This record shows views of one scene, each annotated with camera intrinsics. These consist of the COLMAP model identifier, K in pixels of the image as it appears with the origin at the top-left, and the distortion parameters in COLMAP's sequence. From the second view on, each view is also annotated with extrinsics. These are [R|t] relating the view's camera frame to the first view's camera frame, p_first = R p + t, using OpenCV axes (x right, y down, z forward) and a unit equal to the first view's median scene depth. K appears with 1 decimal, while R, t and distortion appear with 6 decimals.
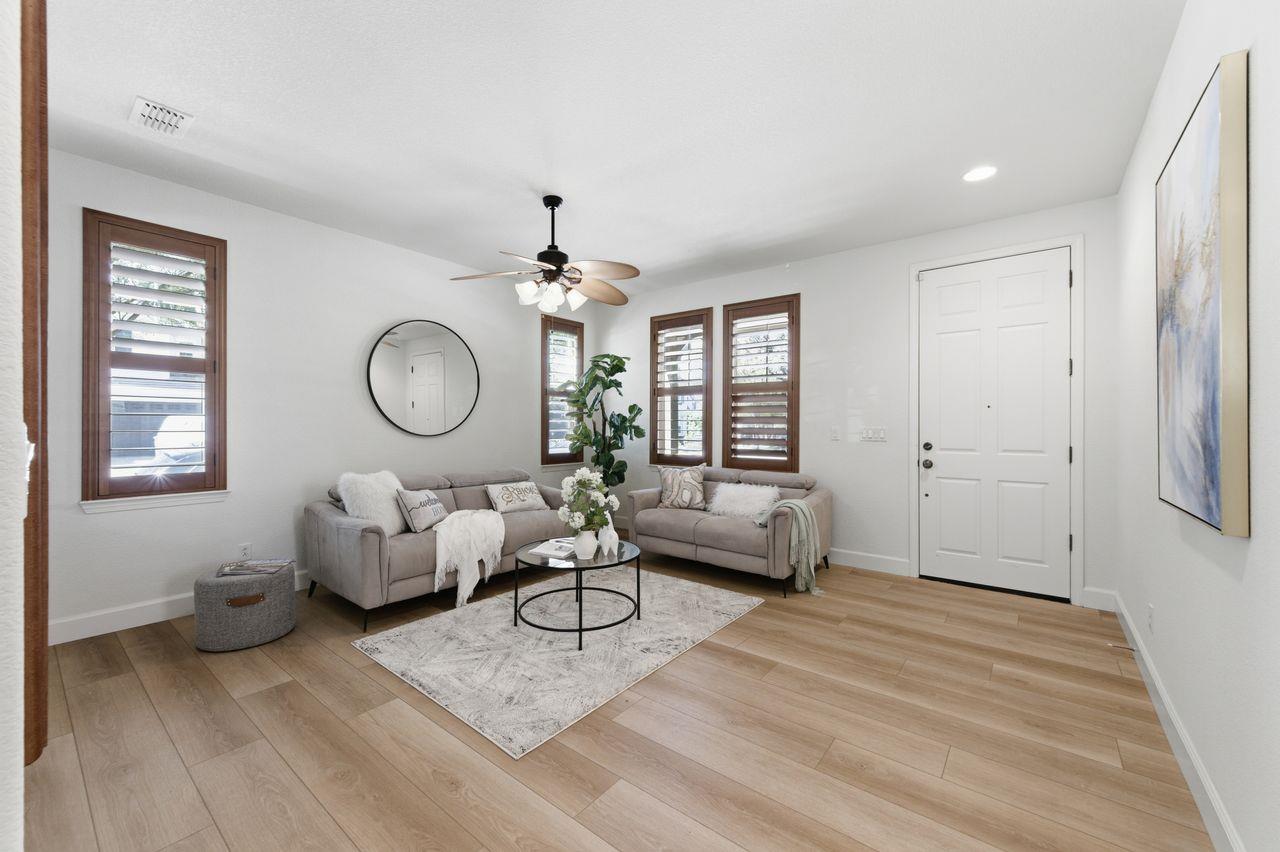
lens RADIAL K [[501.2, 0, 636.1], [0, 501.2, 421.3], [0, 0, 1]] dist [0.001400, 0.000053]
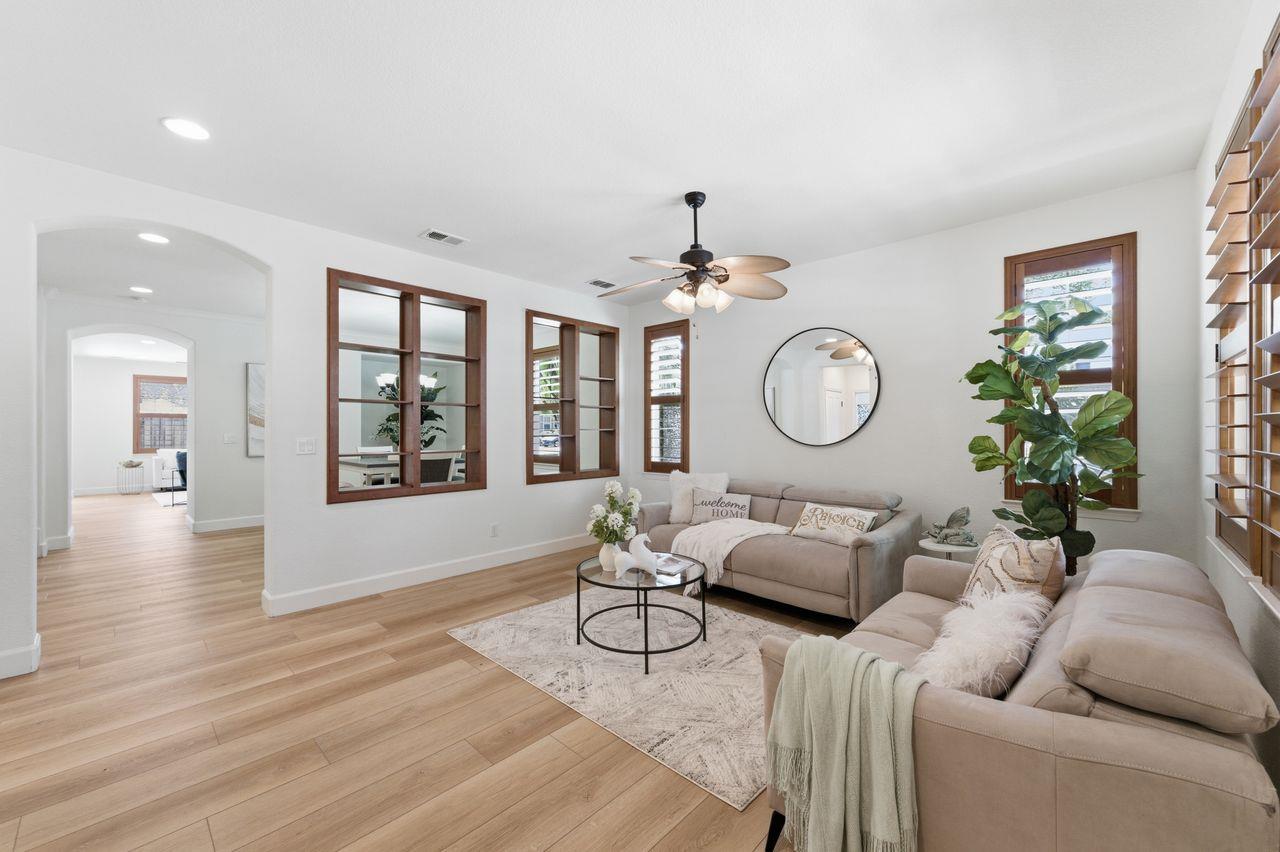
lens RADIAL K [[500.2, 0, 644.5], [0, 500.2, 426.9], [0, 0, 1]] dist [0.002389, 0.000019]
pose [[-0.067120, -0.002403, -0.997742, 0.933273], [0.005644, 0.999980, -0.002788, -0.012872], [0.997729, -0.005818, -0.067105, 1.179050]]
